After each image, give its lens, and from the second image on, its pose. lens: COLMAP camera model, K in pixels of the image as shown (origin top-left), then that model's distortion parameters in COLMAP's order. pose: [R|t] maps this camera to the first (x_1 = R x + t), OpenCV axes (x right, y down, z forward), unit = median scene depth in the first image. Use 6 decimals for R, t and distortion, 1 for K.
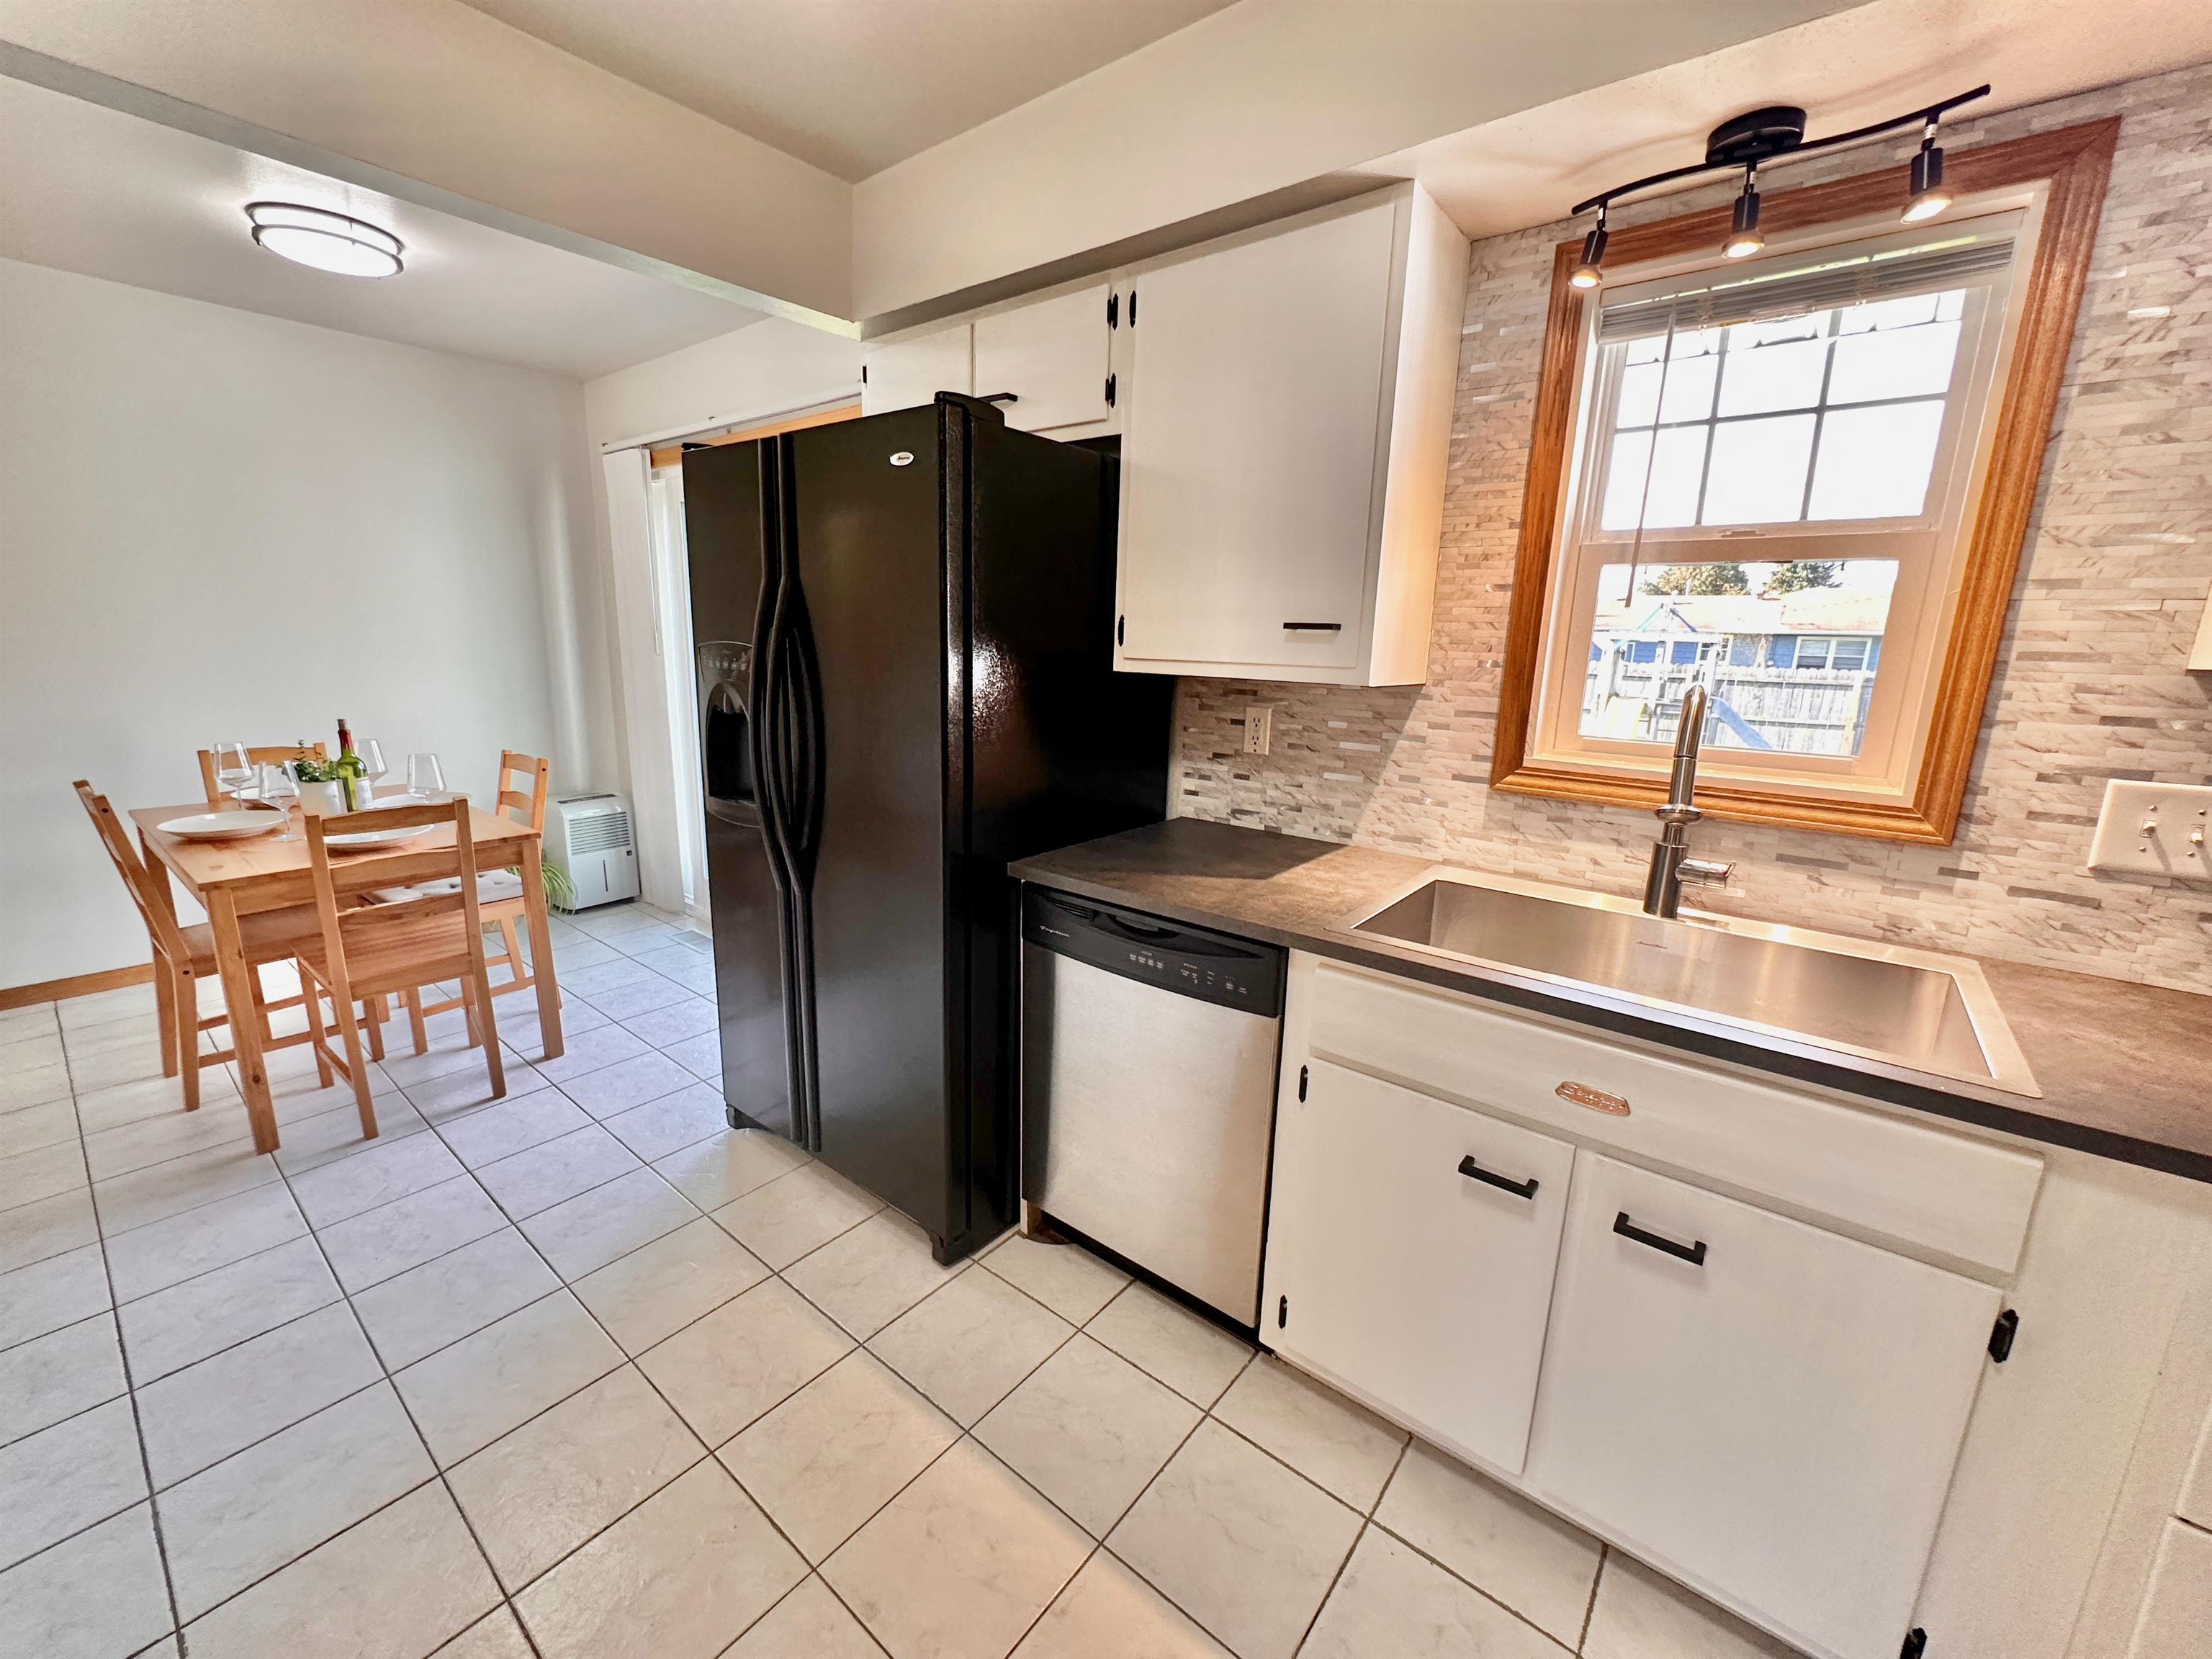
lens RADIAL K [[887.1, 0, 1115.9], [0, 887.1, 821.4], [0, 0, 1]] dist [0.001094, 0.000460]
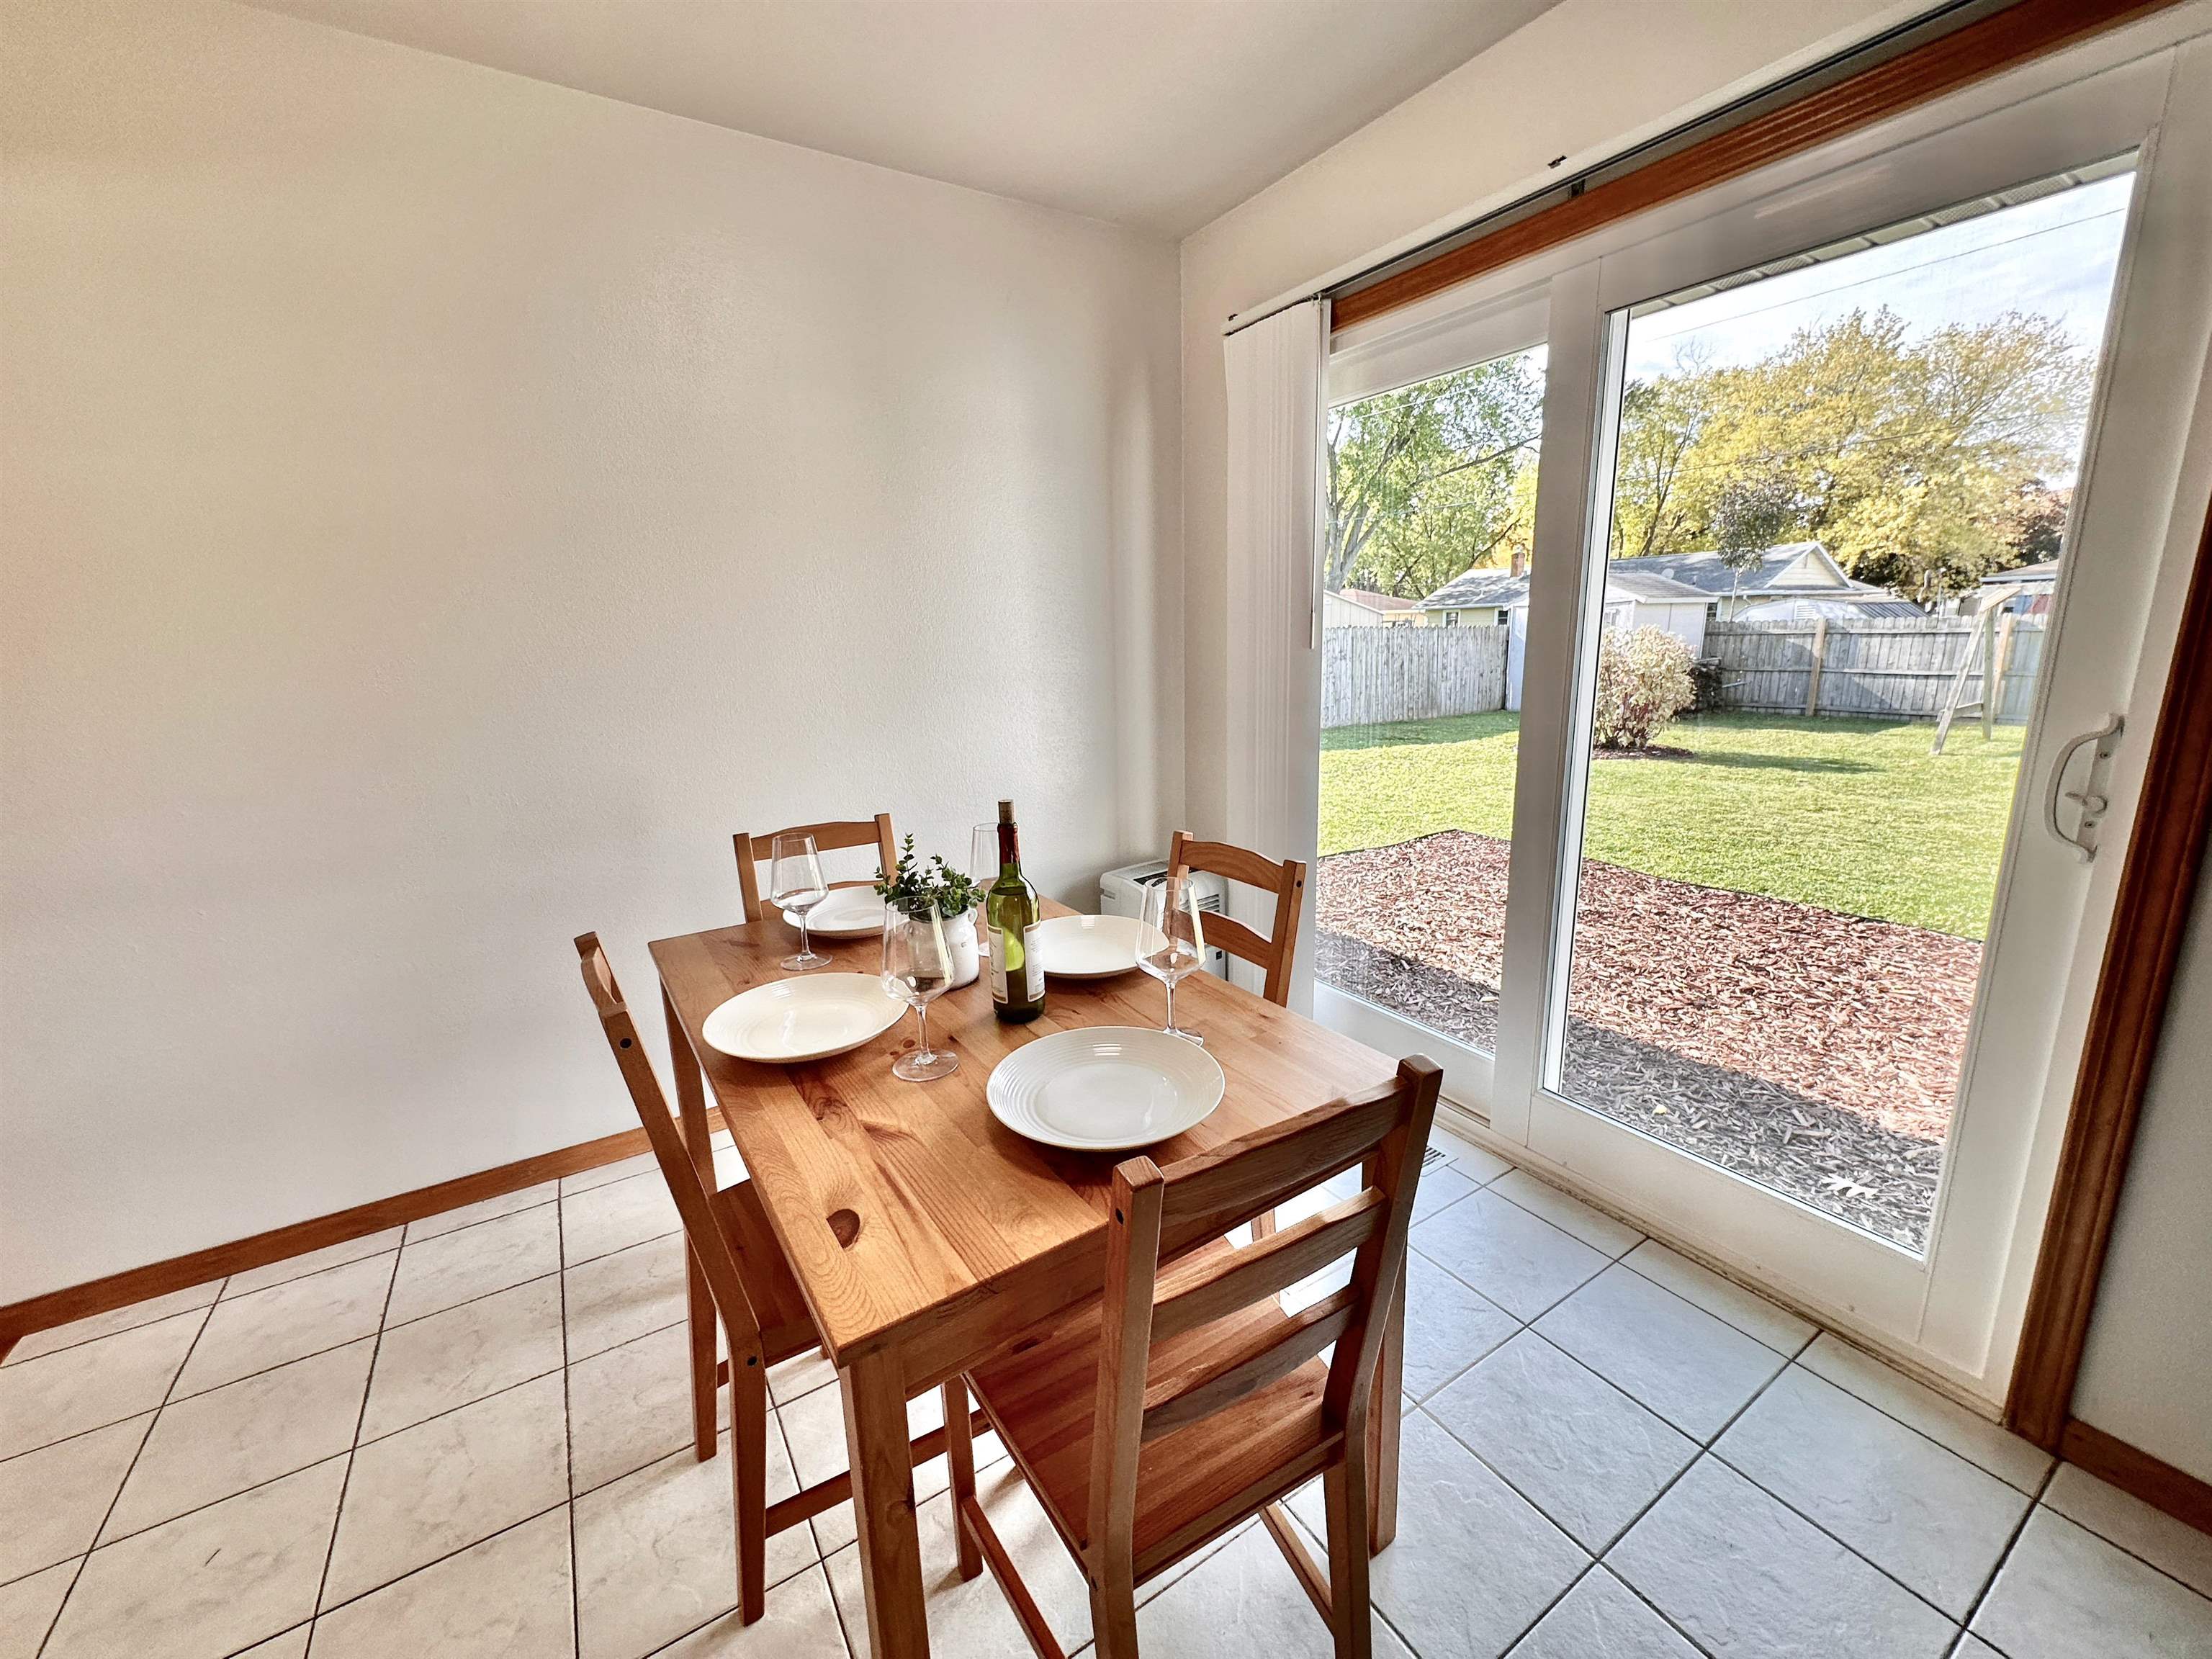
lens RADIAL K [[887.1, 0, 1099.7], [0, 887.1, 834.6], [0, 0, 1]] dist [0.001094, 0.000460]
pose [[0.940119, 0.020407, -0.340236, -0.579365], [-0.018376, 0.999789, 0.009191, -0.089357], [0.340352, -0.002388, 0.940295, 0.502341]]
